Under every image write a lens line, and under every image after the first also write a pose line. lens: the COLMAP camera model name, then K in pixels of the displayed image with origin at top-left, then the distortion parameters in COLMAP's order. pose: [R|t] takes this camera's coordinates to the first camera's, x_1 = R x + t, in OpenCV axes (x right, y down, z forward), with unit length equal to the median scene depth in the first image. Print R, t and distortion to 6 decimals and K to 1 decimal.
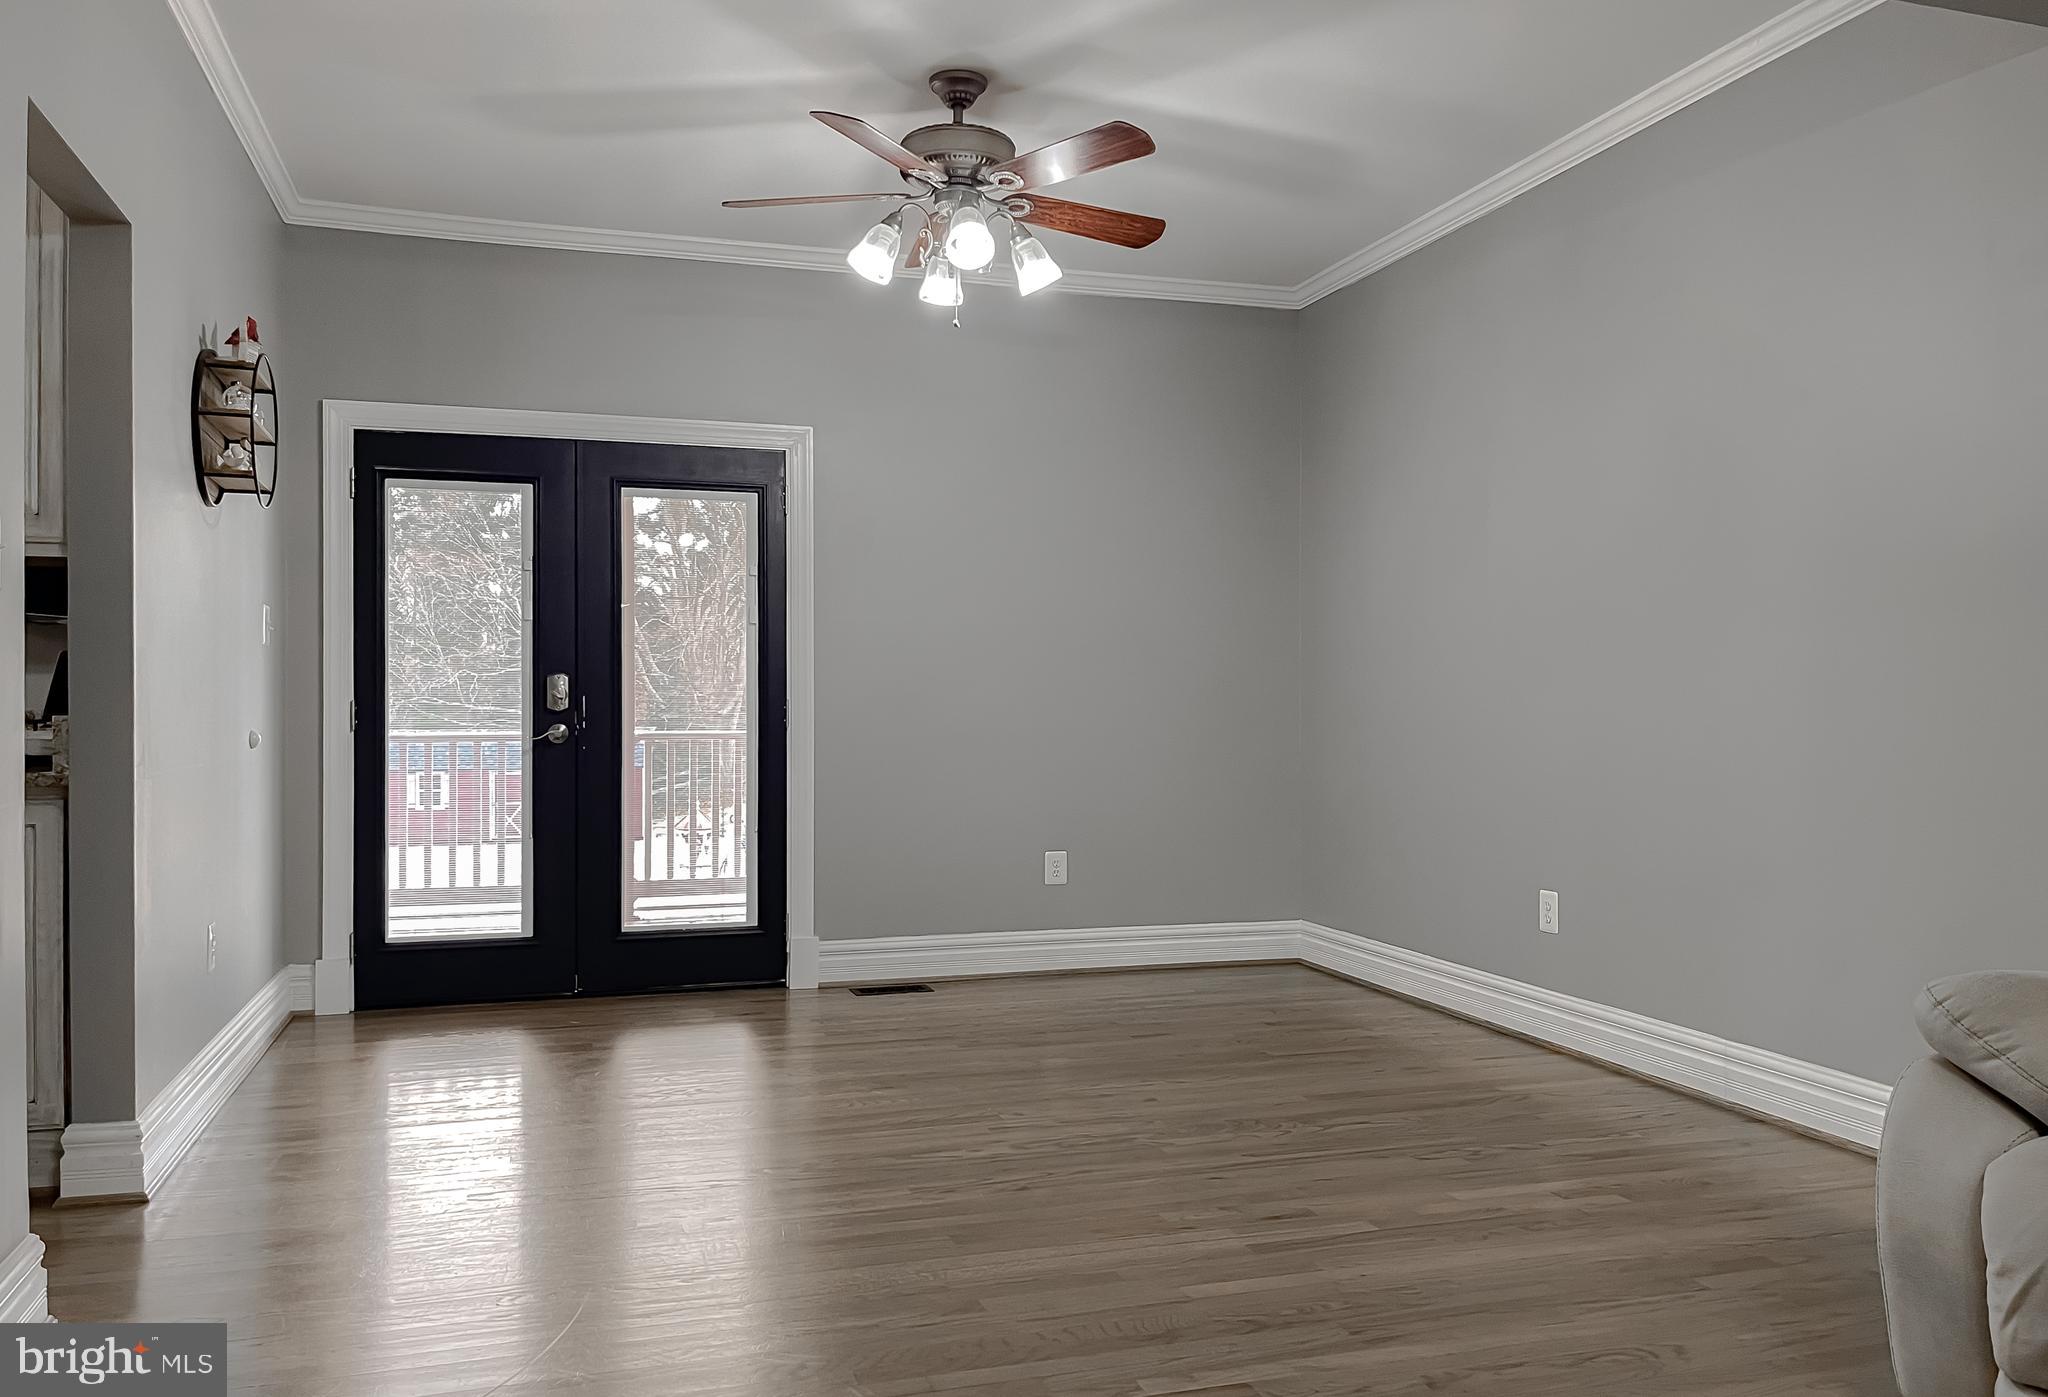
lens RADIAL K [[1582.0, 0, 1023.9], [0, 1582.0, 704.8], [0, 0, 1]] dist [0.045164, -0.000942]
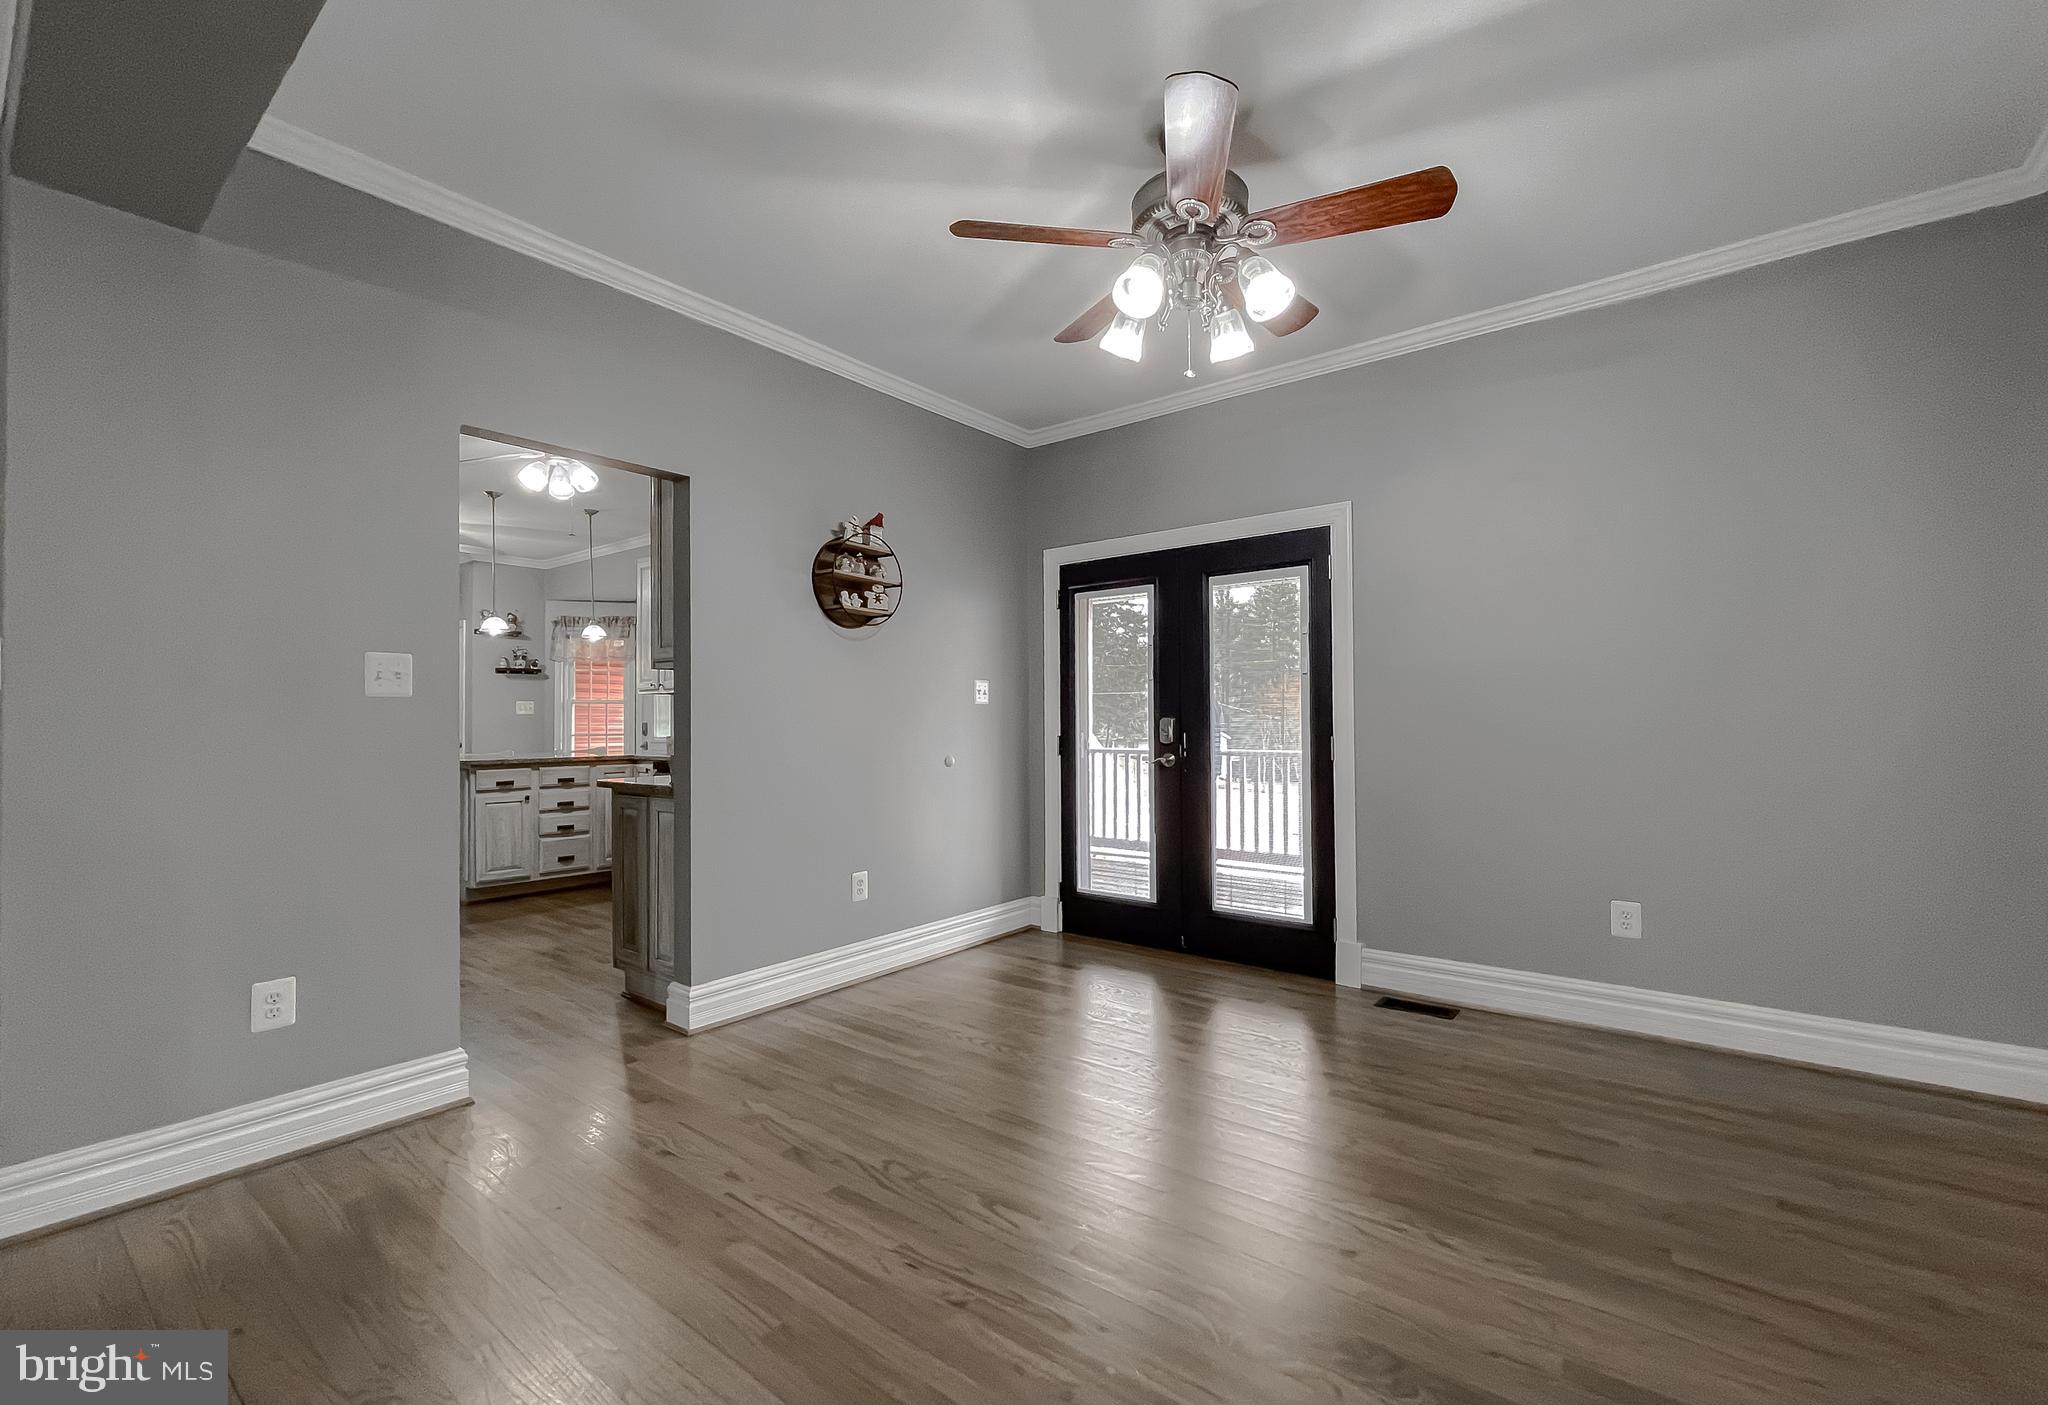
lens RADIAL K [[876.1, 0, 1026.1], [0, 876.1, 706.3], [0, 0, 1]] dist [0.000878, -0.000038]
pose [[0.569897, -0.016549, -0.821549, 0.264740], [0.012970, 0.999854, -0.011144, -0.022131], [0.821614, -0.004304, 0.570028, 0.458245]]
